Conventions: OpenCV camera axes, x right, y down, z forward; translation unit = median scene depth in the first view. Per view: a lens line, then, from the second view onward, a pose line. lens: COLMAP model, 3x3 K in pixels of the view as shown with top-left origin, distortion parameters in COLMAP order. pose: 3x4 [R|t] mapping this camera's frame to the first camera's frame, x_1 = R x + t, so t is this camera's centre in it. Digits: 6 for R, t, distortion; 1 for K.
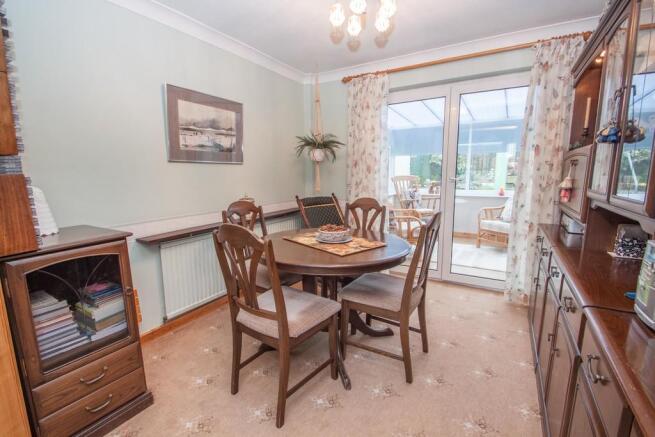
lens RADIAL K [[300.1, 0, 328.7], [0, 300.1, 220.8], [0, 0, 1]] dist [-0.003205, -0.009421]
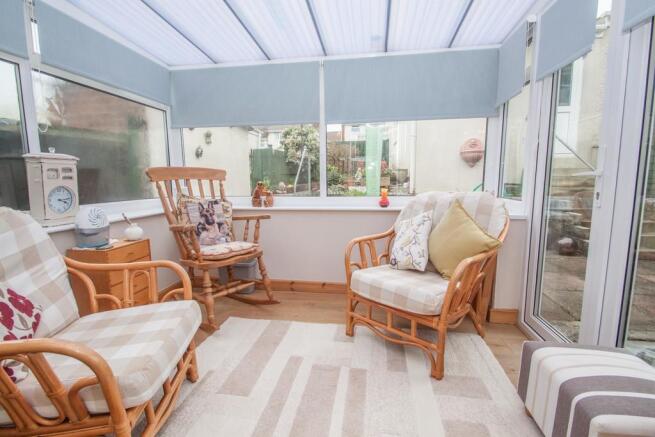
lens RADIAL K [[300.1, 0, 327.2], [0, 300.1, 219.3], [0, 0, 1]] dist [-0.003205, -0.009421]
pose [[0.921672, -0.049089, 0.384853, 0.271640], [0.059939, 0.998070, -0.016240, -0.057456], [-0.383313, 0.038035, 0.922835, 0.532541]]
